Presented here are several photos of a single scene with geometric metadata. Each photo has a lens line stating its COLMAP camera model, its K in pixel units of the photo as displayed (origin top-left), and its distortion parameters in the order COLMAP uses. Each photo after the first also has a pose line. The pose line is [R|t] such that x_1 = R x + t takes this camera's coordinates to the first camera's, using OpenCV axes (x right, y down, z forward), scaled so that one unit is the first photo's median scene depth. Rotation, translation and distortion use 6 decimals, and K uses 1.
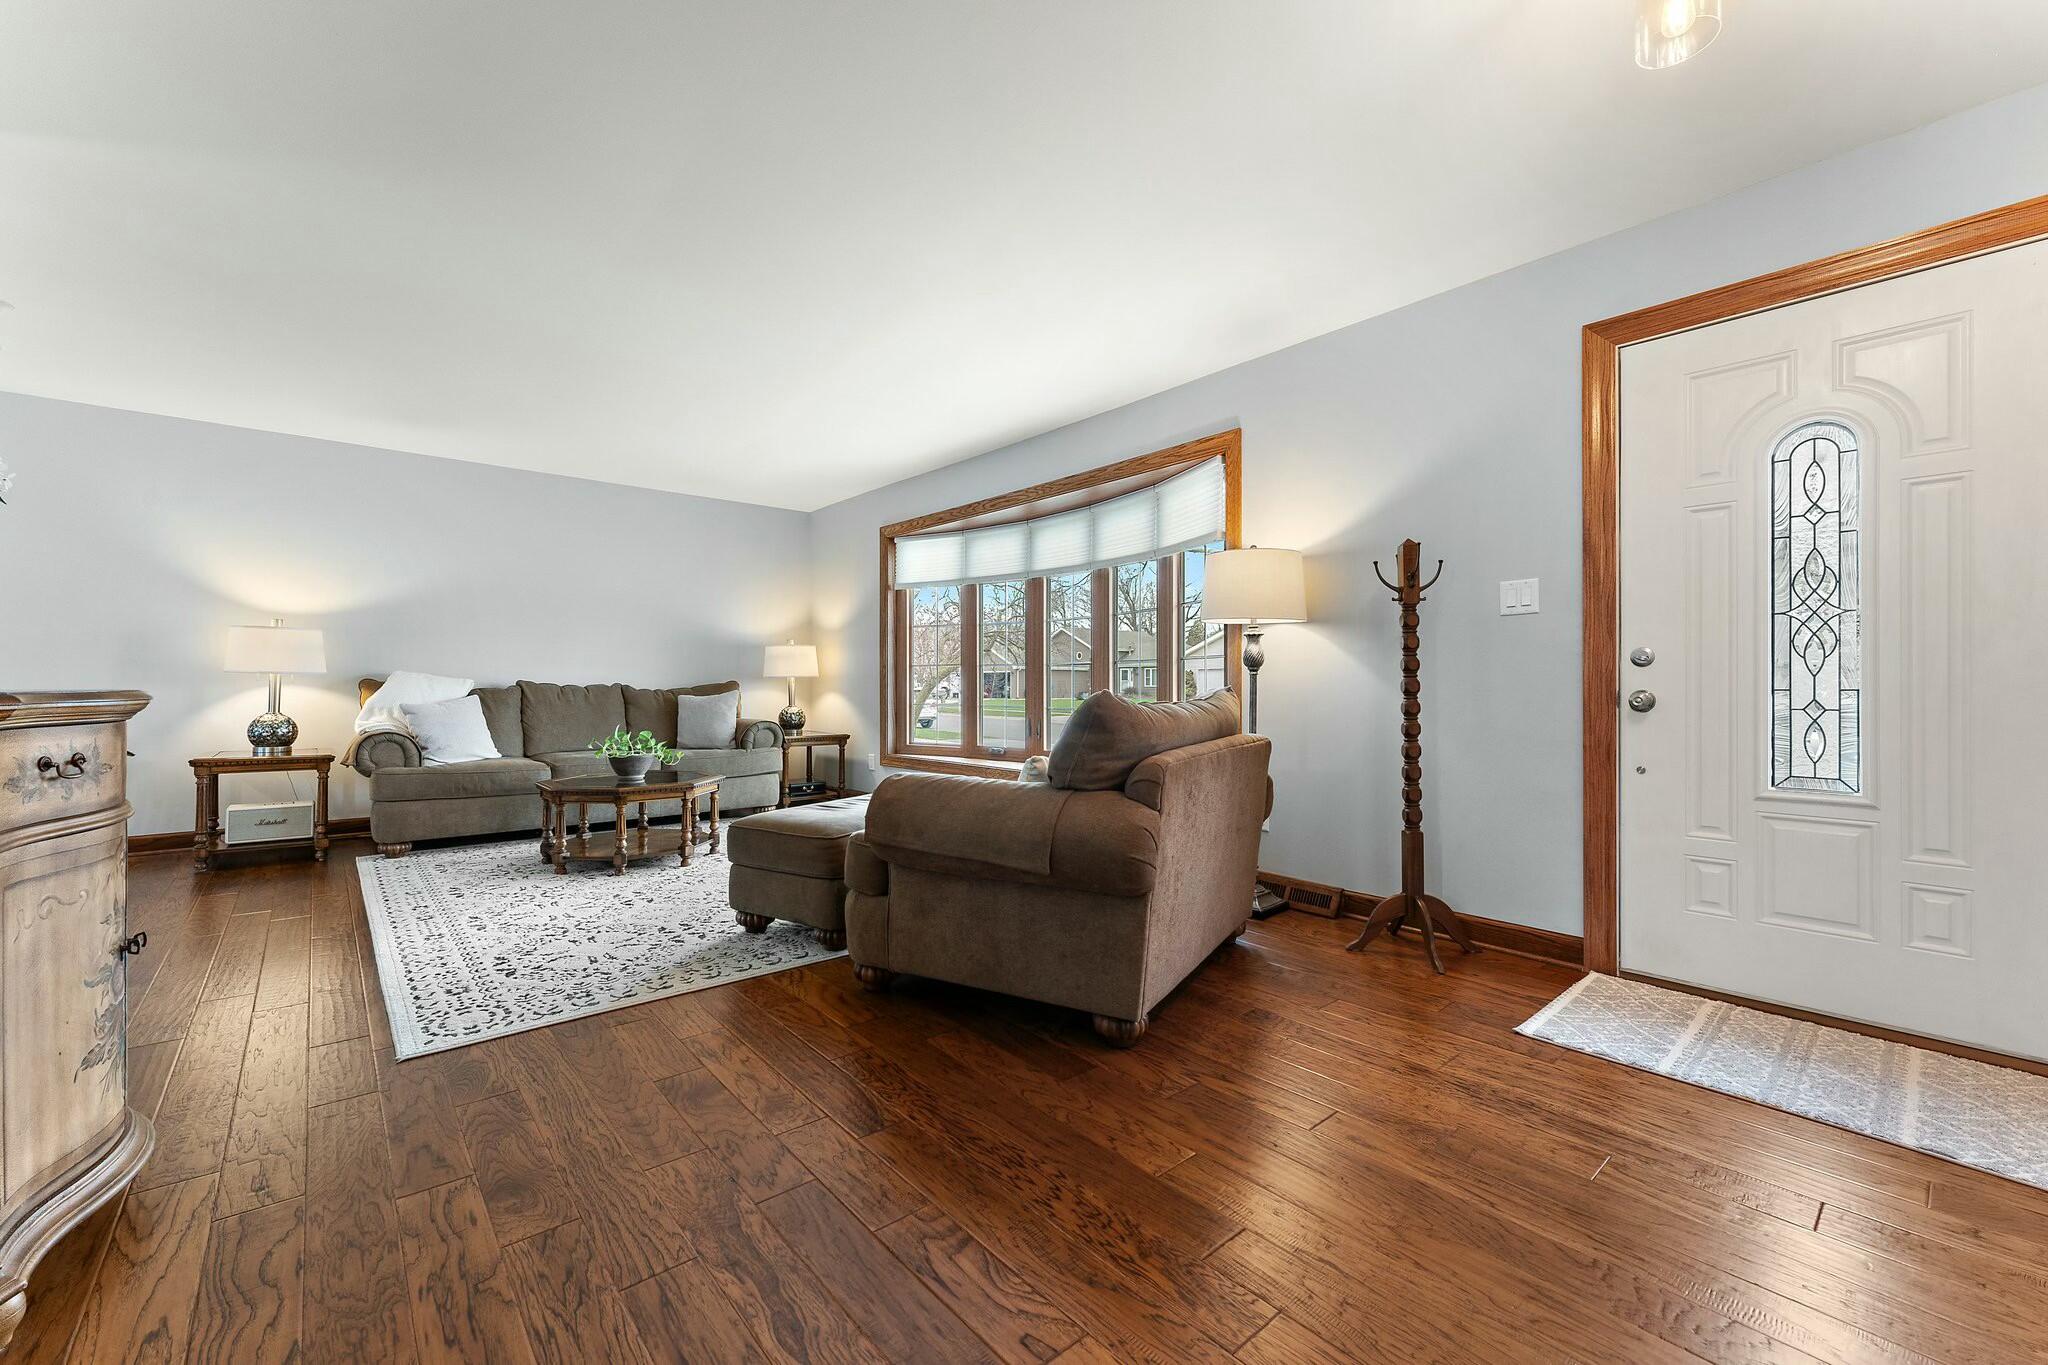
lens RADIAL K [[835.3, 0, 1023.0], [0, 835.3, 684.9], [0, 0, 1]] dist [0.000645, 0.001172]
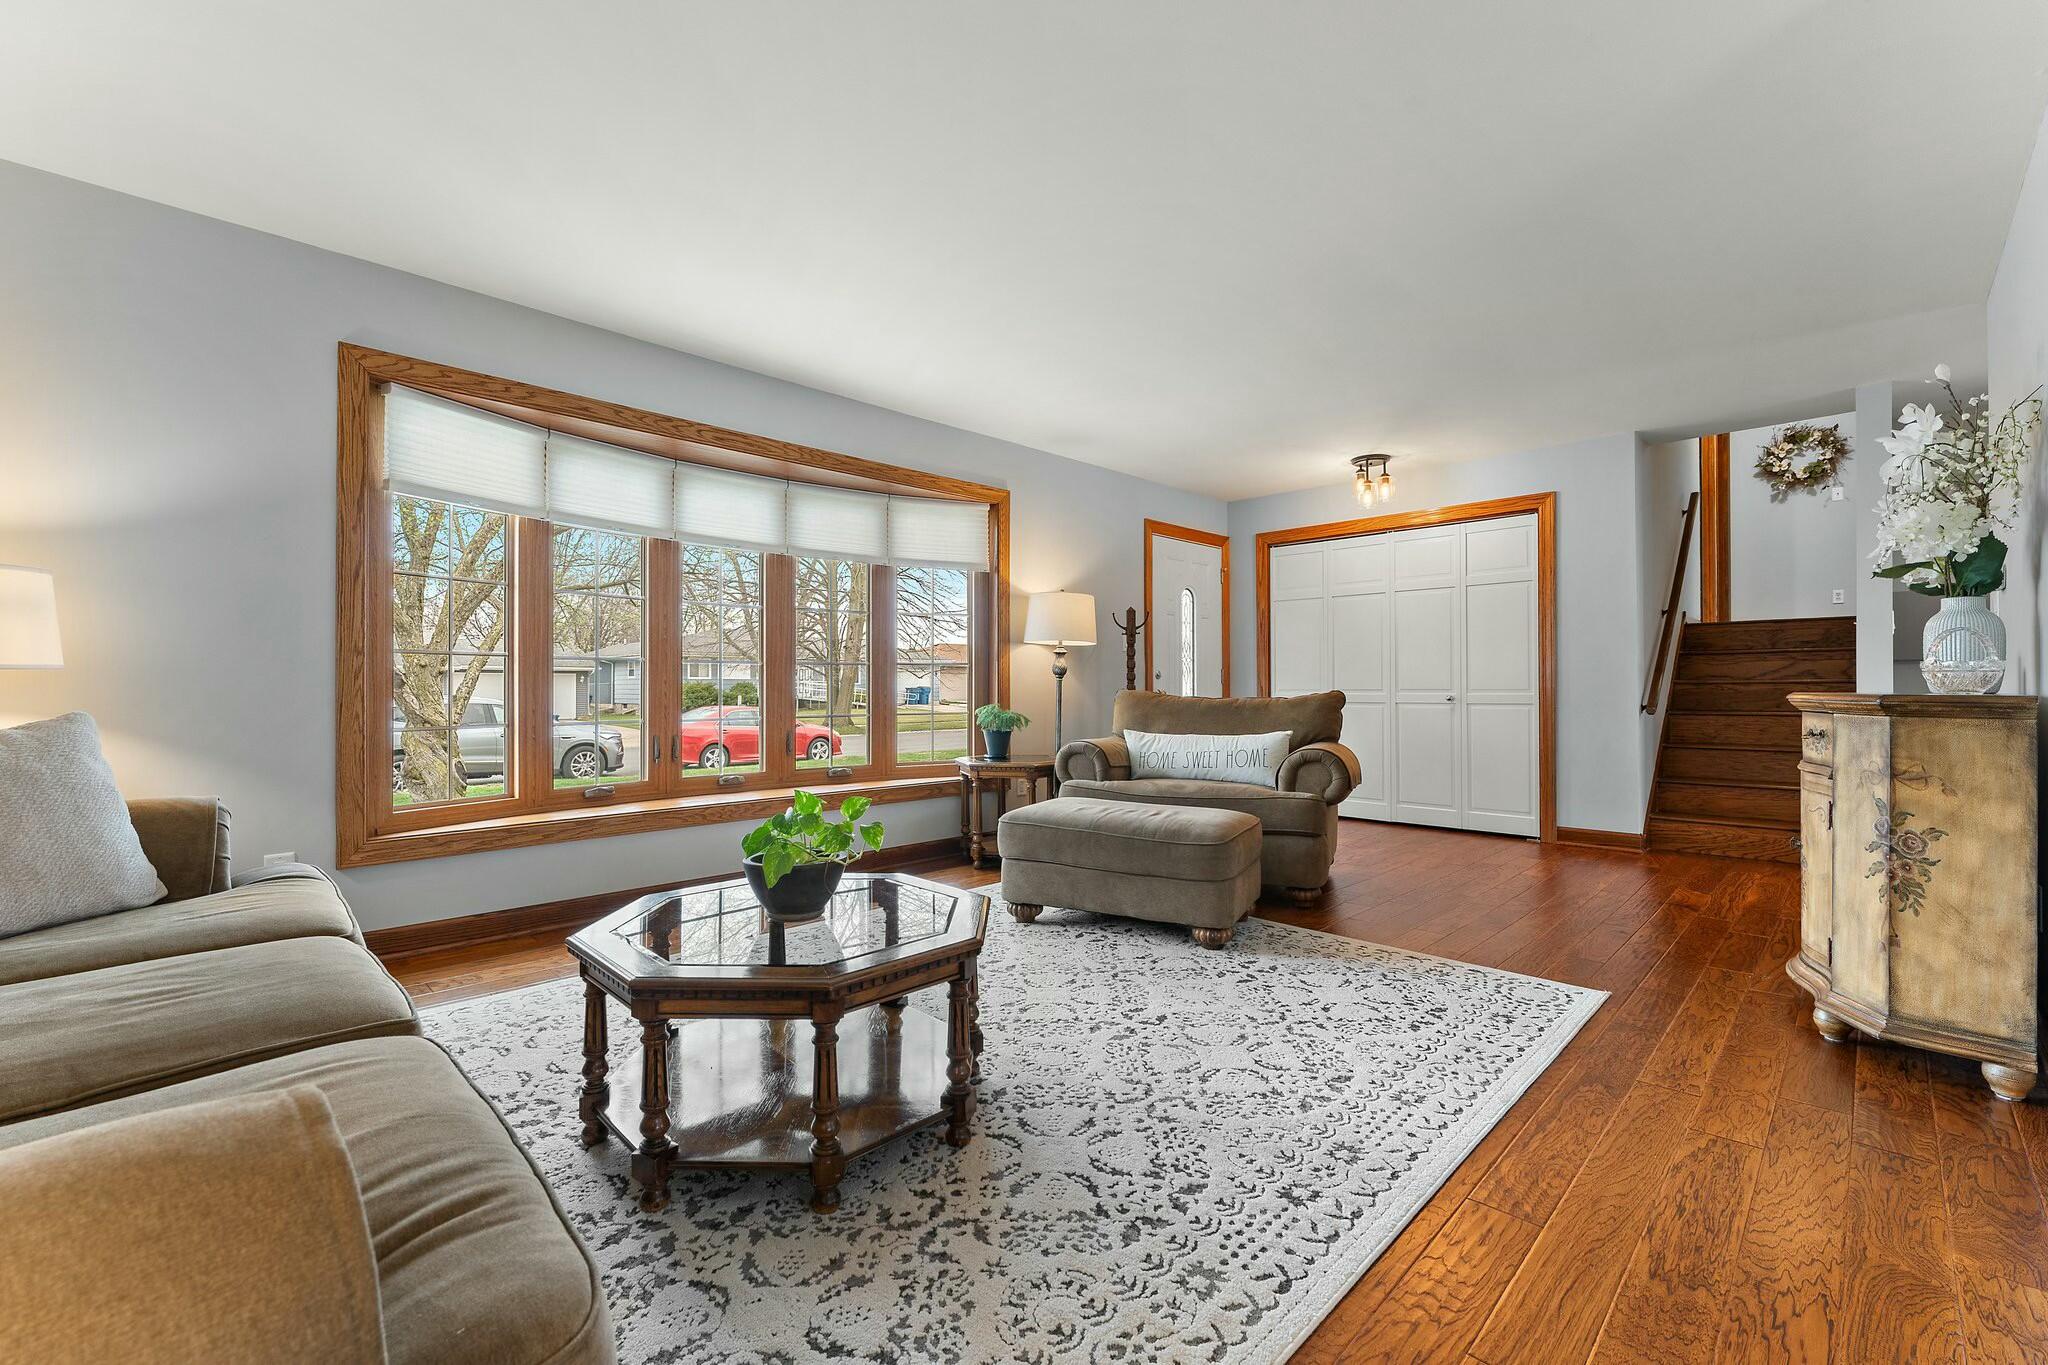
lens RADIAL K [[835.3, 0, 1038.8], [0, 835.3, 687.7], [0, 0, 1]] dist [0.000645, 0.001172]
pose [[-0.085218, -0.001032, 0.996362, -0.977326], [0.001019, 0.999999, 0.001123, -0.002831], [-0.996362, 0.001111, -0.085217, 0.998155]]
